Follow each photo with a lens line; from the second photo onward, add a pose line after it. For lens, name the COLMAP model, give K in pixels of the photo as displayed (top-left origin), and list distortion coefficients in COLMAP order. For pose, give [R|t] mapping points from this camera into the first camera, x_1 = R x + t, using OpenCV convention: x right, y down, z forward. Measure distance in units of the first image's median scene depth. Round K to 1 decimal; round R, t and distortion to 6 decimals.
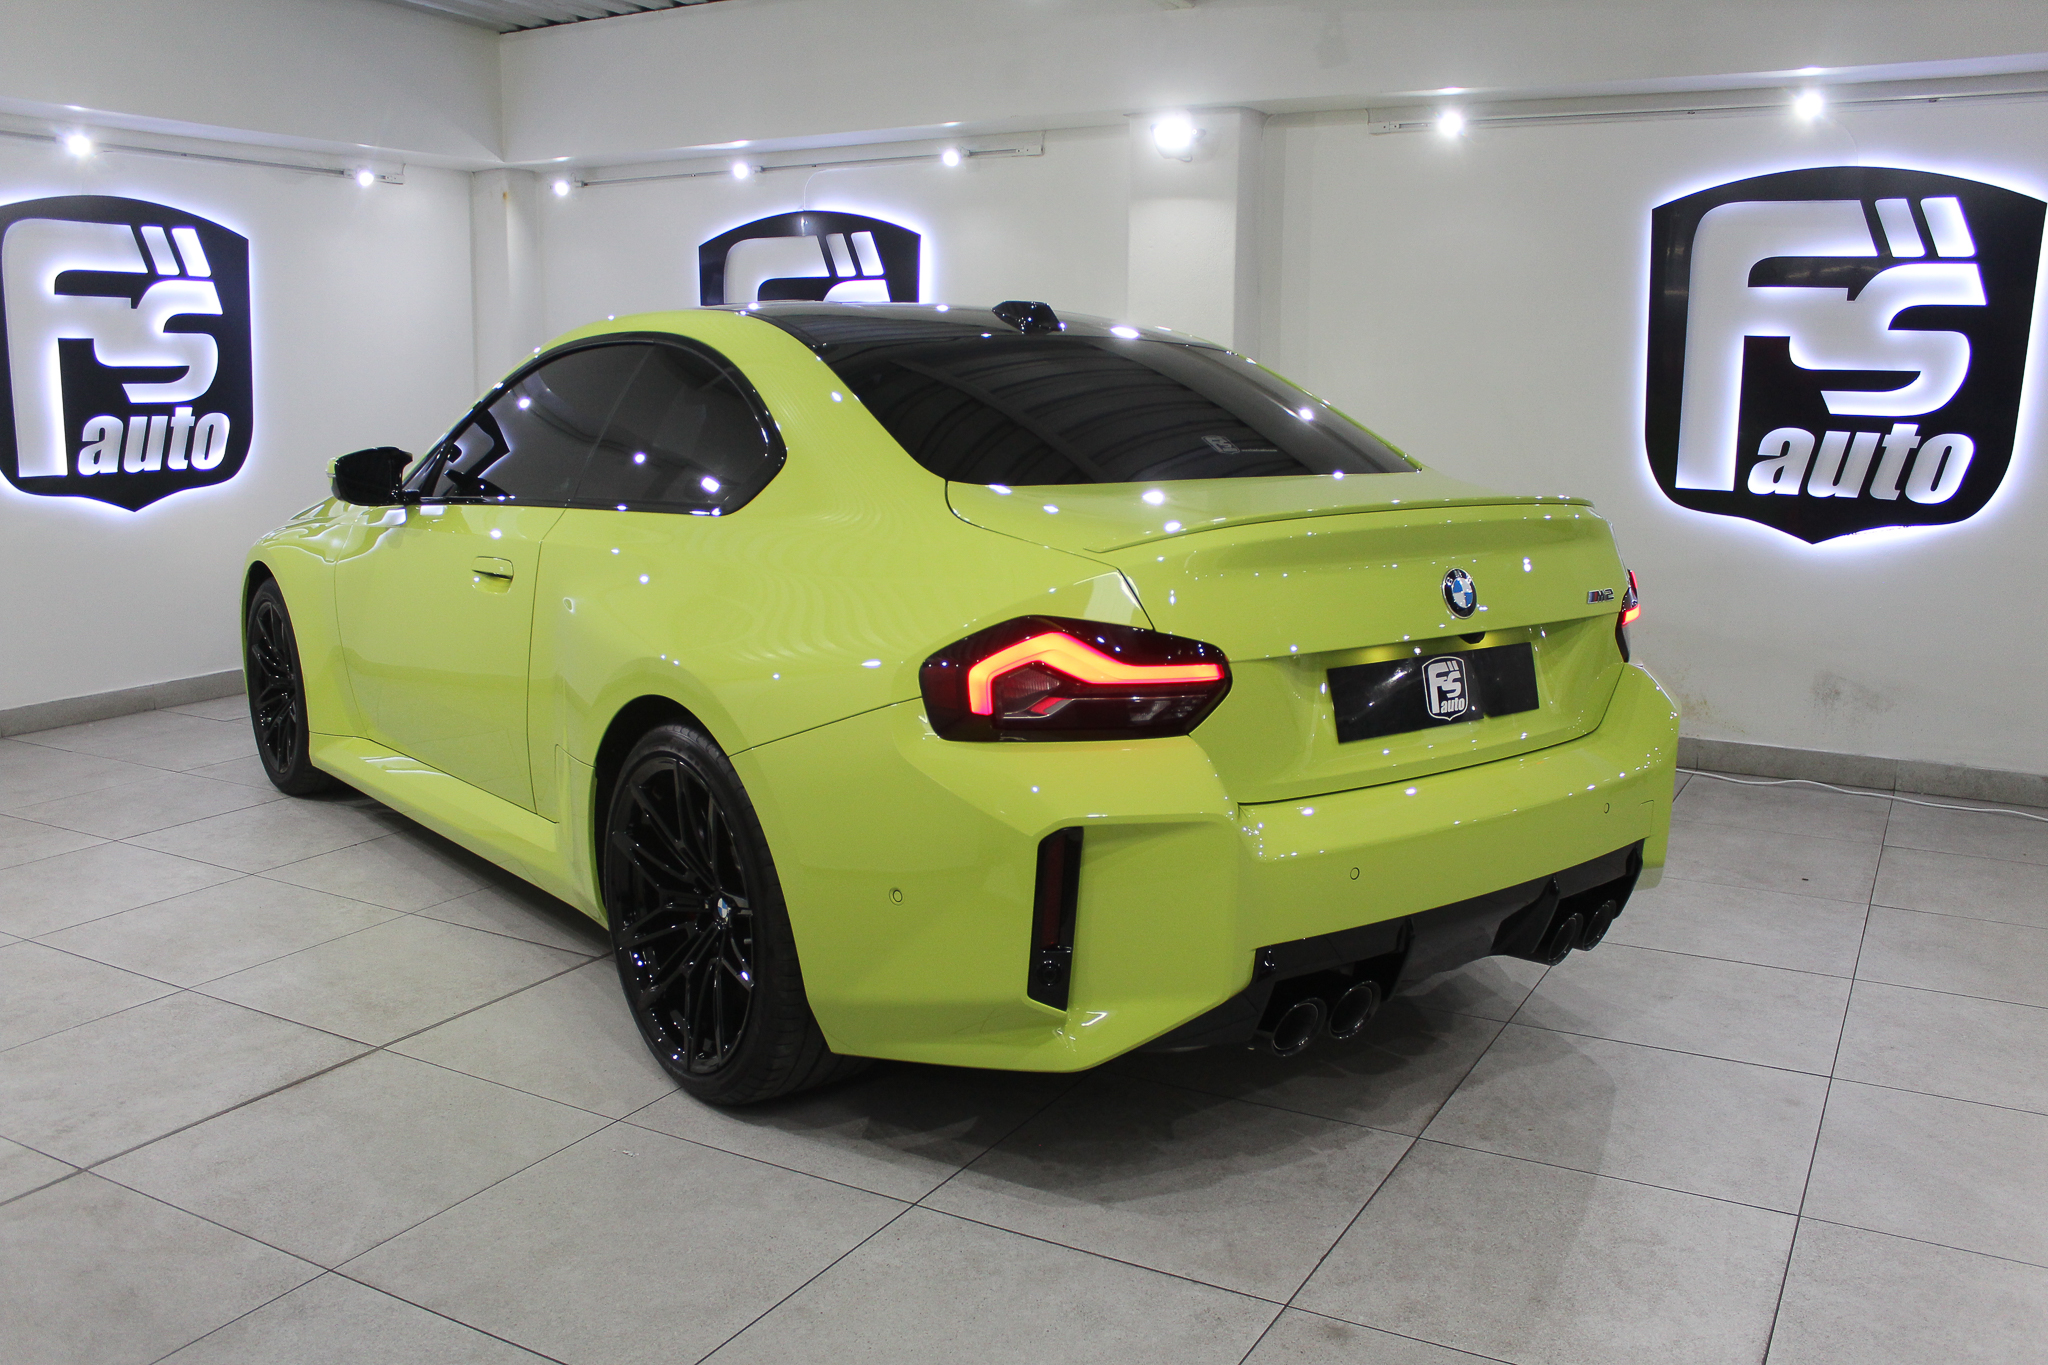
lens RADIAL K [[1717.2, 0, 1024.0], [0, 1717.2, 682.5], [0, 0, 1]] dist [-0.168997, 0.143265]
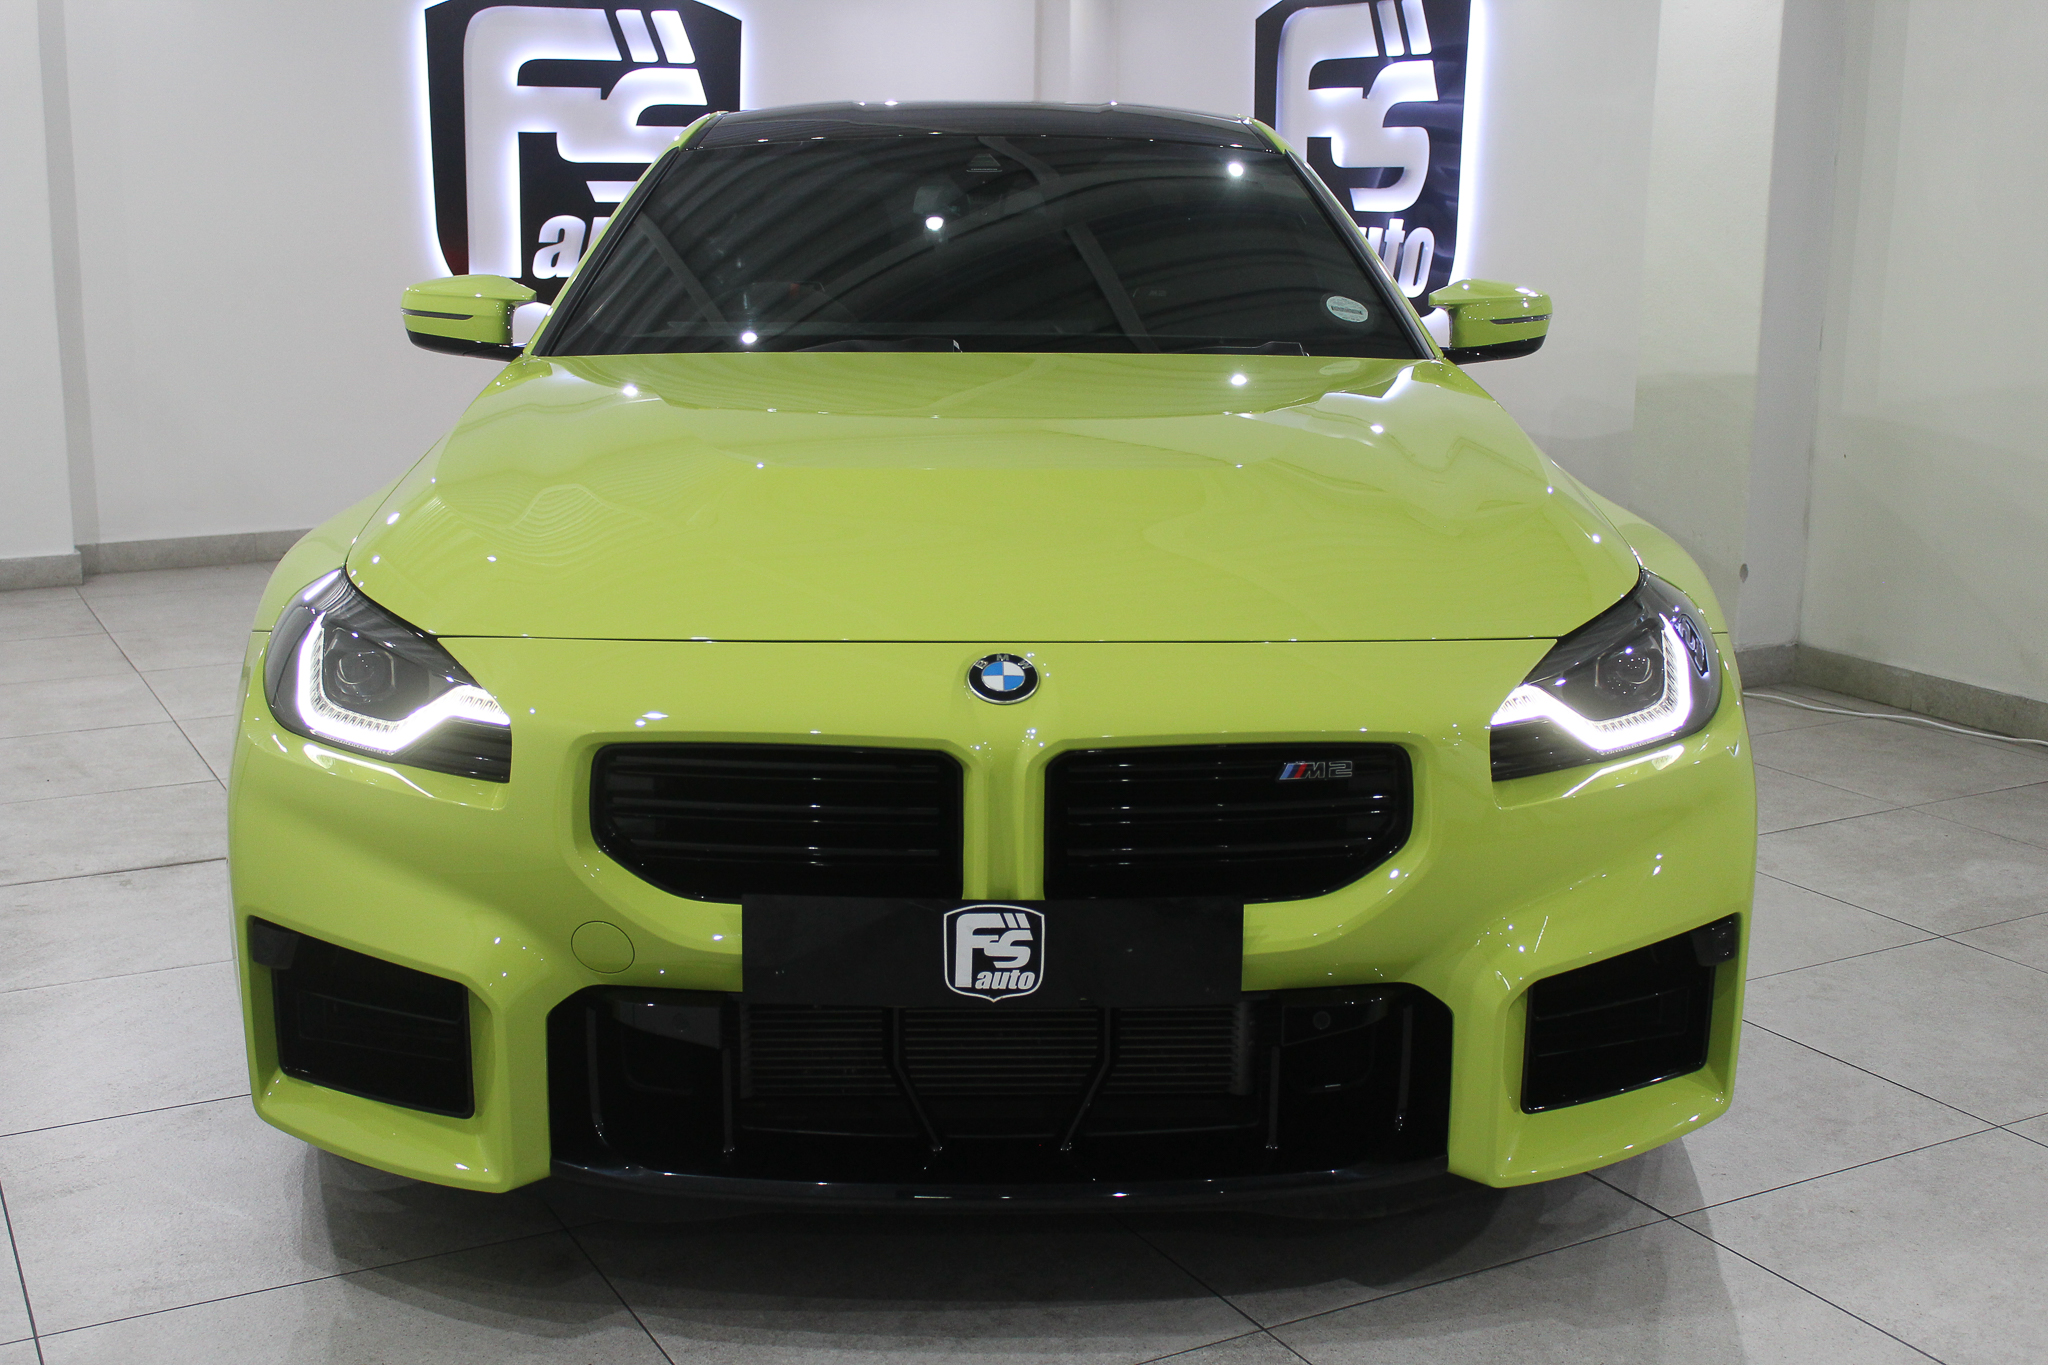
lens RADIAL K [[2313.4, 0, 1024.0], [0, 2313.4, 682.5], [0, 0, 1]] dist [-0.131472, 0.144721]
pose [[0.851908, 0.112149, -0.511541, 0.735147], [-0.096126, 0.993691, 0.057769, -0.000257], [0.514793, -0.000042, 0.857315, 0.056157]]
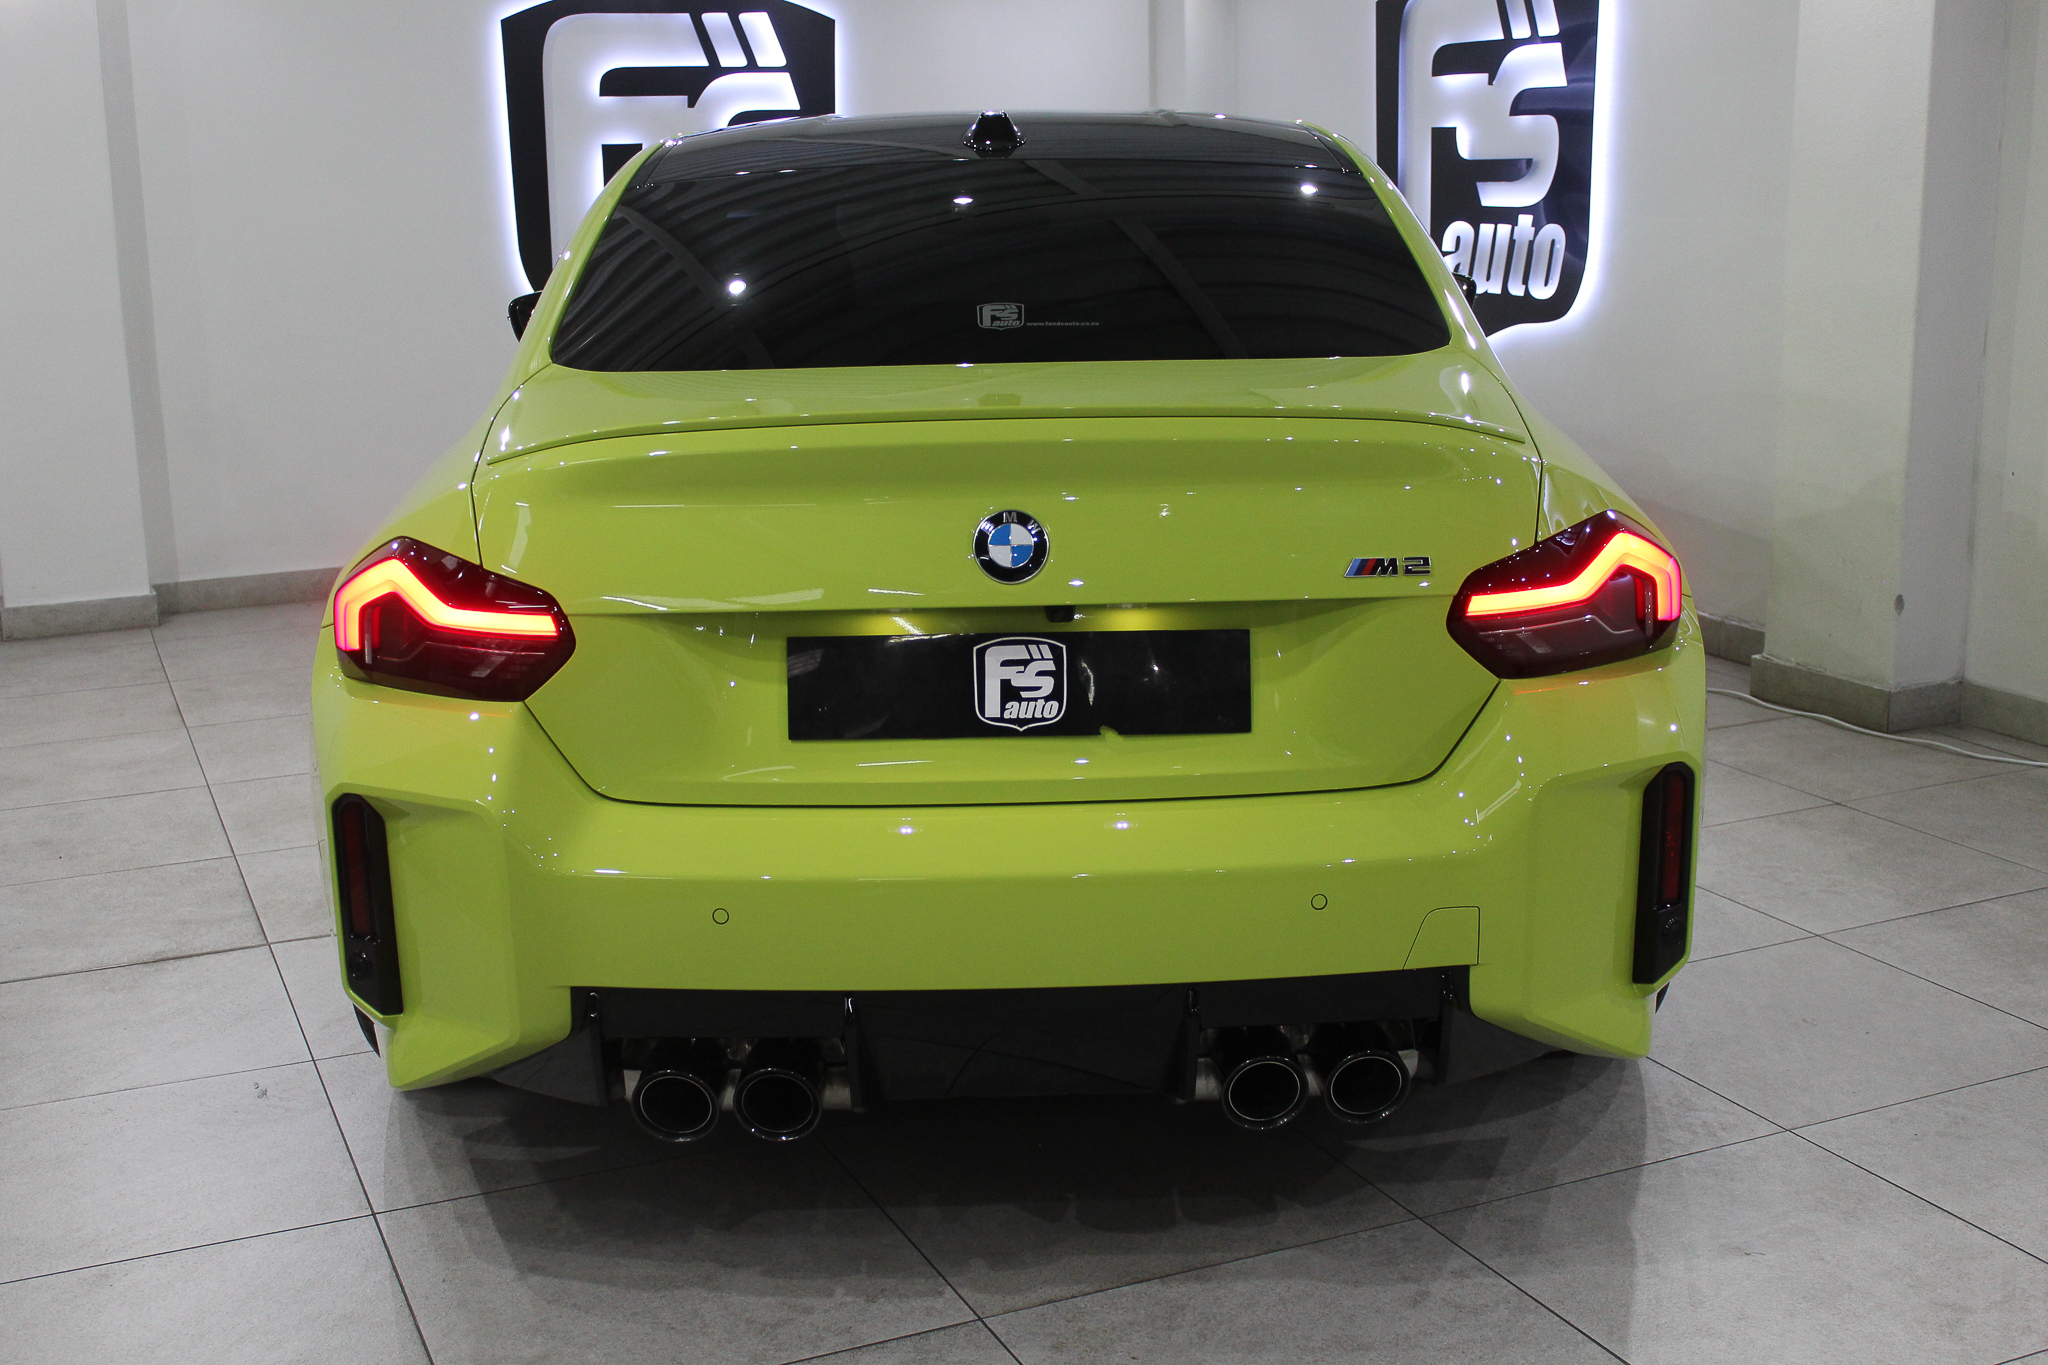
lens RADIAL K [[2313.4, 0, 1024.0], [0, 2313.4, 682.5], [0, 0, 1]] dist [-0.131472, 0.144721]
pose [[0.804771, 0.110210, -0.583264, 0.738016], [-0.080448, 0.993797, 0.076781, -0.063829], [0.588109, -0.014868, 0.808645, 0.233912]]
